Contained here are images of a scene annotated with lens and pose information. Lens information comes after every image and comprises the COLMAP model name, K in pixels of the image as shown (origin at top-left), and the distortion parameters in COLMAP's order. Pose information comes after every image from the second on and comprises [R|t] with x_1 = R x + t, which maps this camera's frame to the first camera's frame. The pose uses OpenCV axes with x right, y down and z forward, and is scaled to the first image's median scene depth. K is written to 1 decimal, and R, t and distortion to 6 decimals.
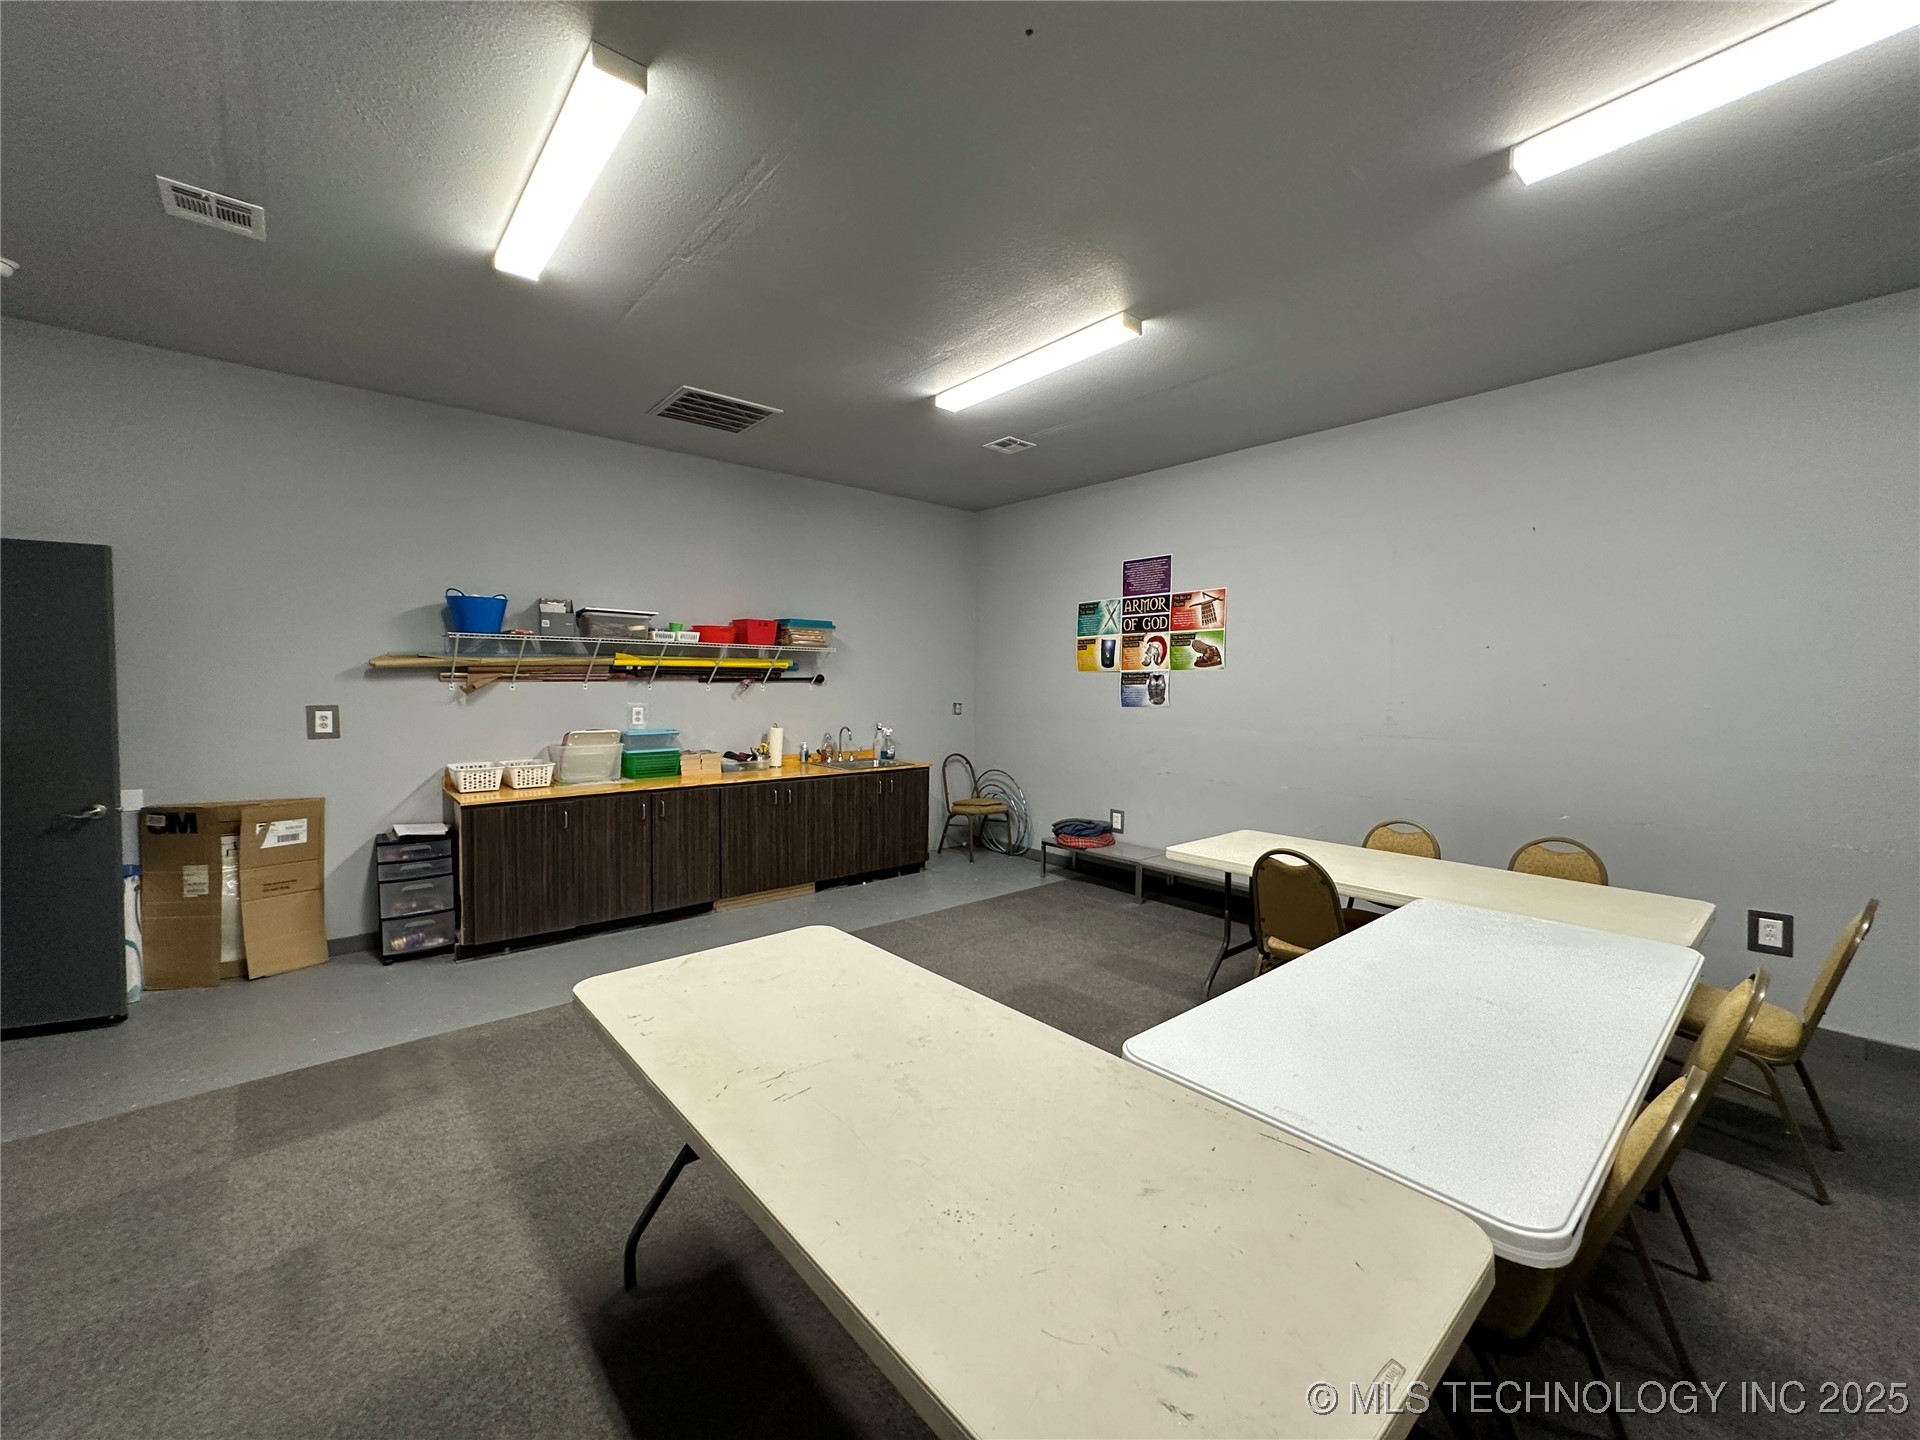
lens RADIAL K [[757.5, 0, 958.3], [0, 757.5, 720.0], [0, 0, 1]] dist [0.003694, 0.000417]
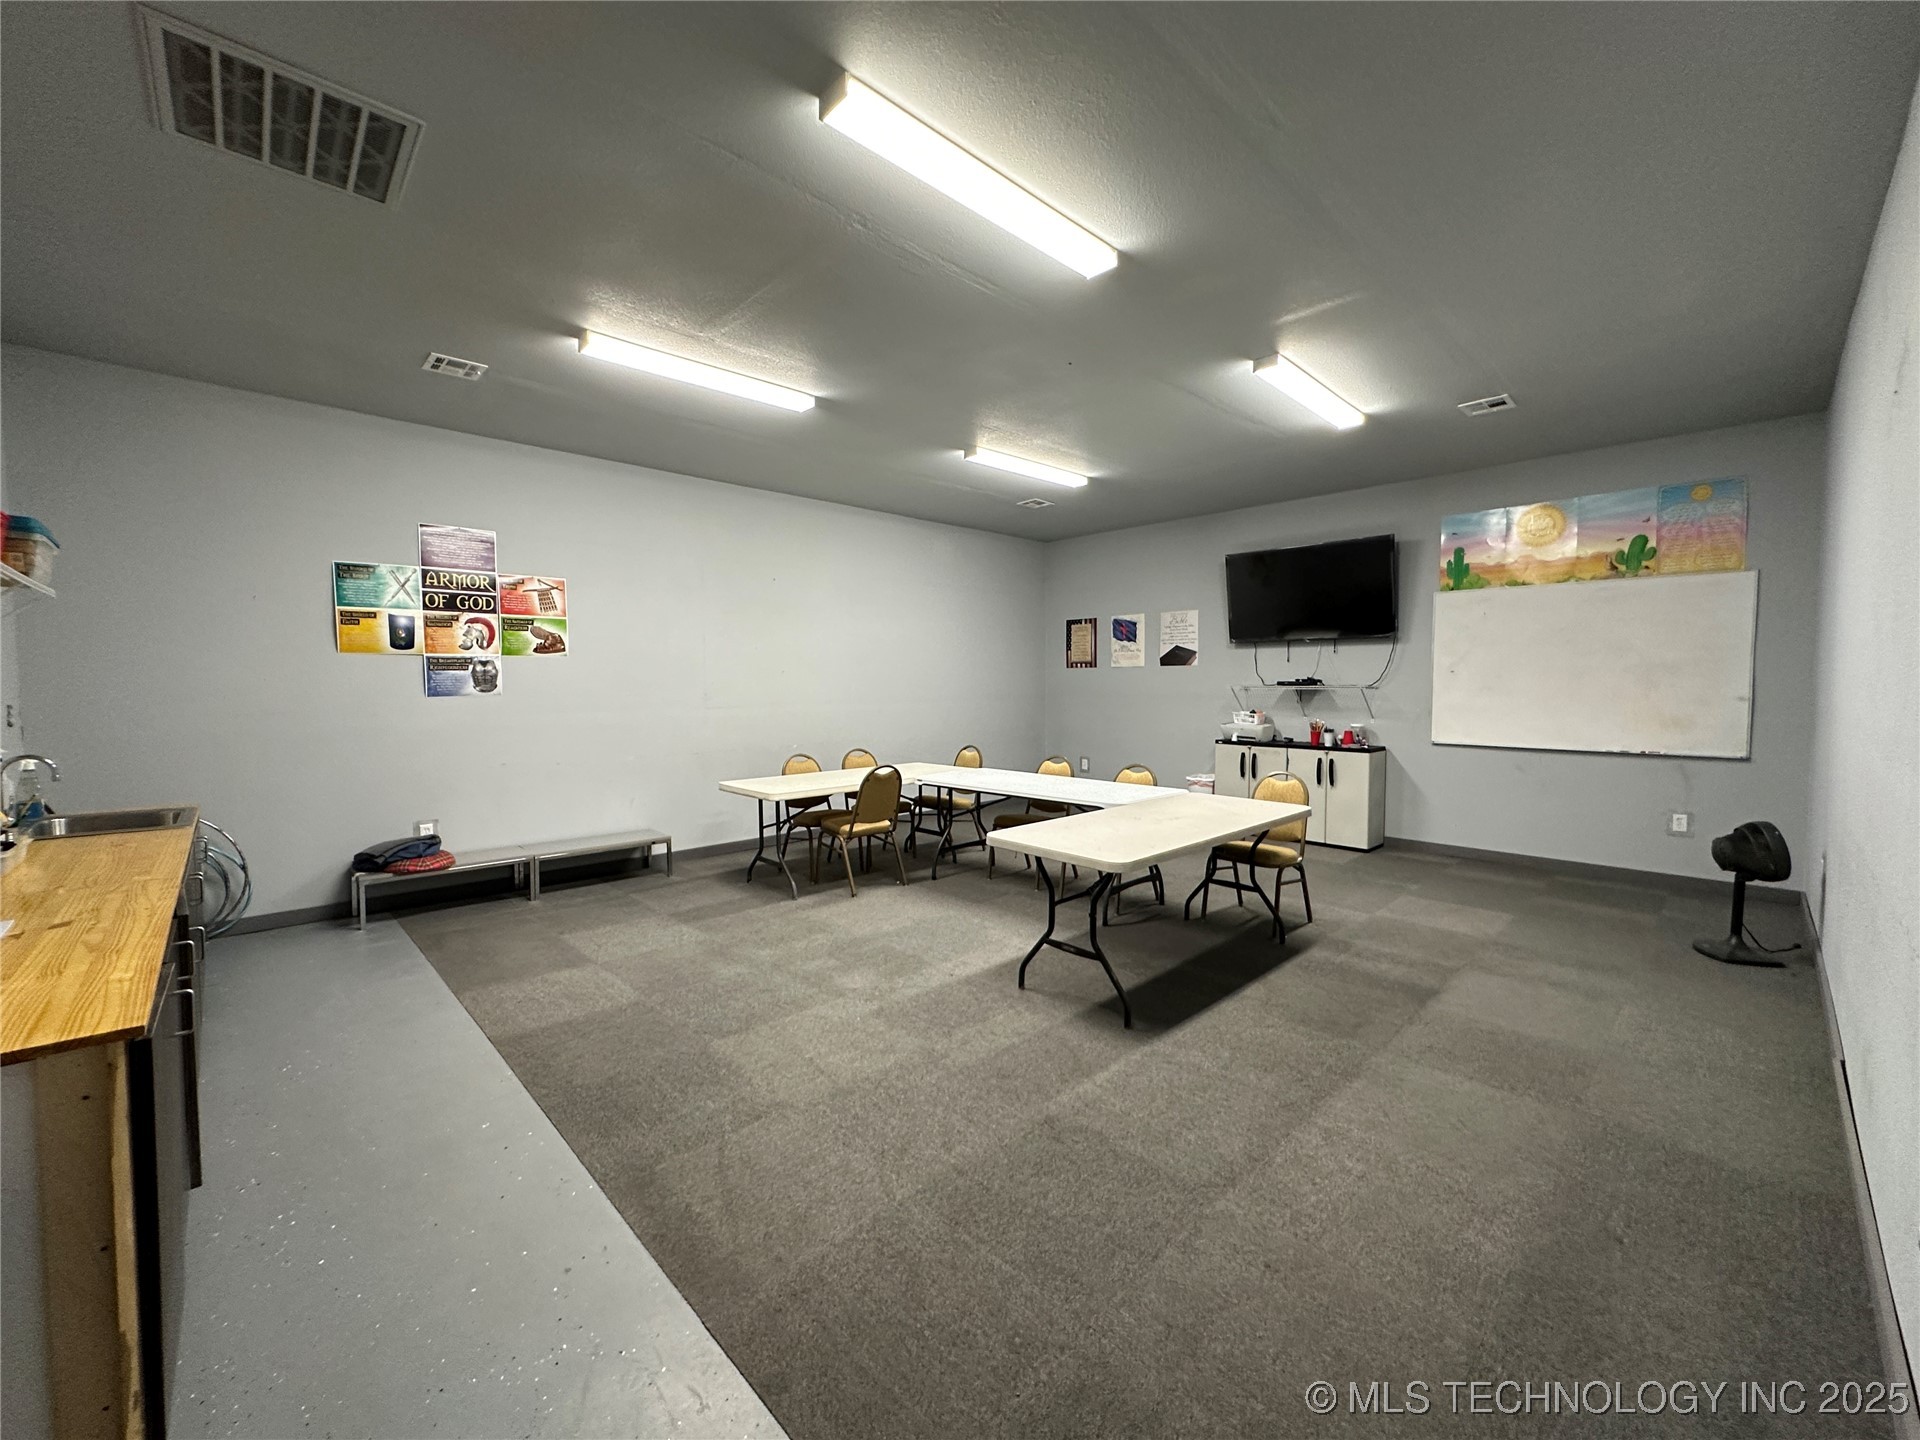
lens RADIAL K [[757.5, 0, 958.8], [0, 757.5, 713.2], [0, 0, 1]] dist [0.003694, 0.000417]
pose [[-0.043696, -0.057260, 0.997403, -0.681891], [0.045610, 0.997201, 0.059247, -0.023443], [-0.998003, 0.048081, -0.040962, 0.464685]]
